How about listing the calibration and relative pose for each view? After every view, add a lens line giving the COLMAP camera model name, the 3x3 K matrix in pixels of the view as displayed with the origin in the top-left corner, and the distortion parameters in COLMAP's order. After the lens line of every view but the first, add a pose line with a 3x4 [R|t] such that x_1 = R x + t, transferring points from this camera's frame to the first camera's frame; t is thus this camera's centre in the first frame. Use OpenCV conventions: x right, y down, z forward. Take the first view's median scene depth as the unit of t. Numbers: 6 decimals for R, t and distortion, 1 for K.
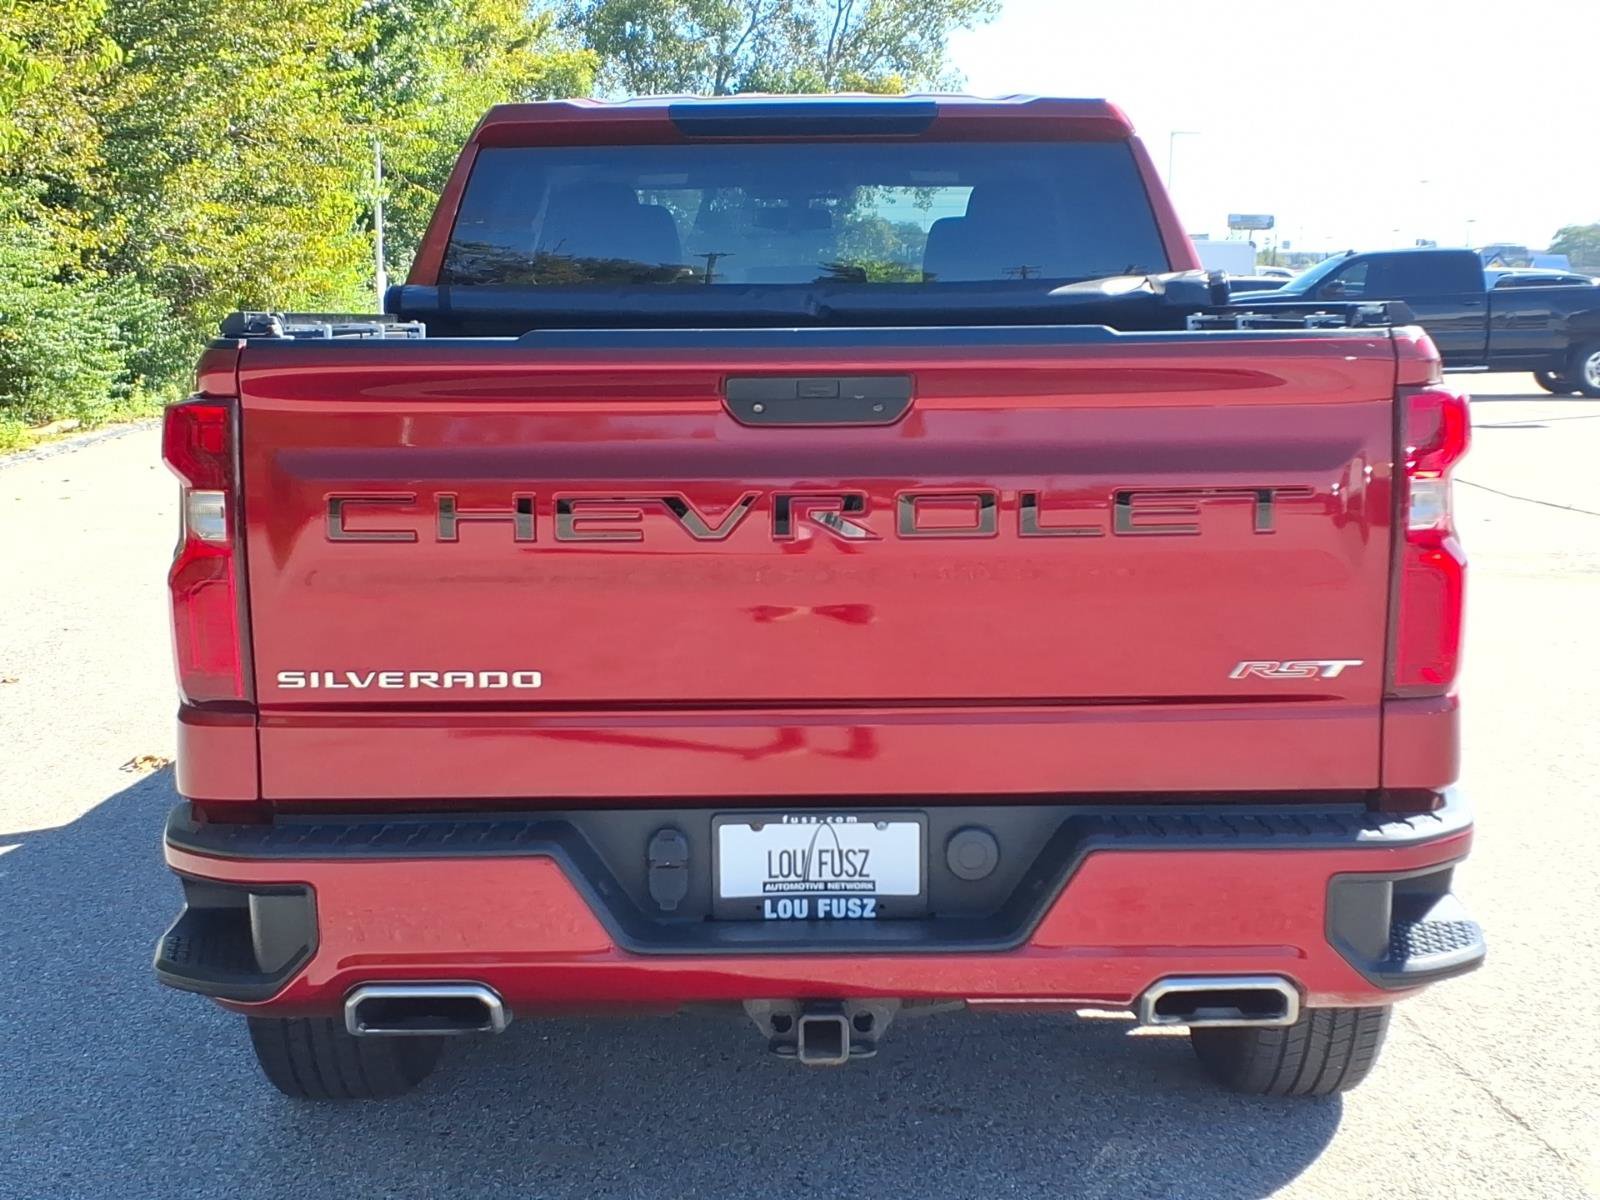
lens RADIAL K [[2674.8, 0, 757.5], [0, 2674.8, 528.7], [0, 0, 1]] dist [0.103021, 0.000000]
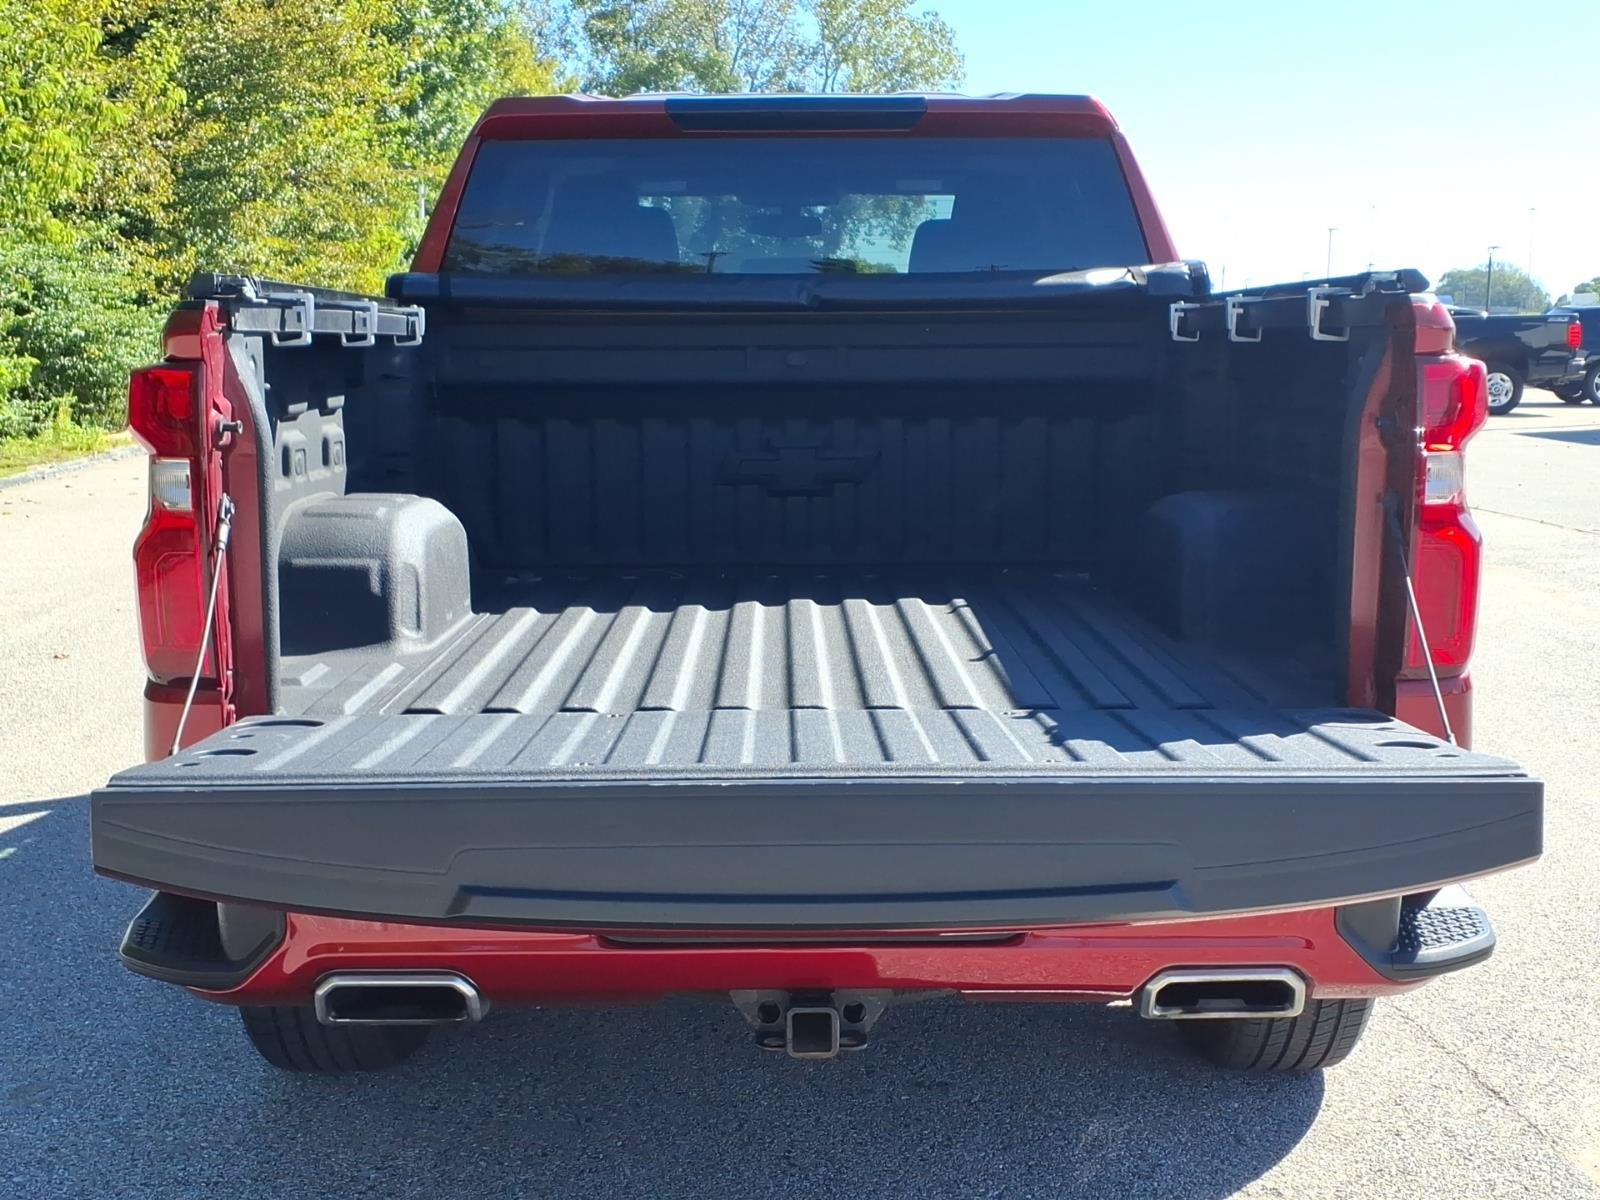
lens RADIAL K [[2250.5, 0, 803.5], [0, 2250.5, 591.7], [0, 0, 1]] dist [0.082306, 0.000000]
pose [[0.999746, 0.004881, 0.022021, 0.002139], [-0.005459, 0.999641, 0.026241, 0.008916], [-0.021885, -0.026354, 0.999413, 0.151342]]
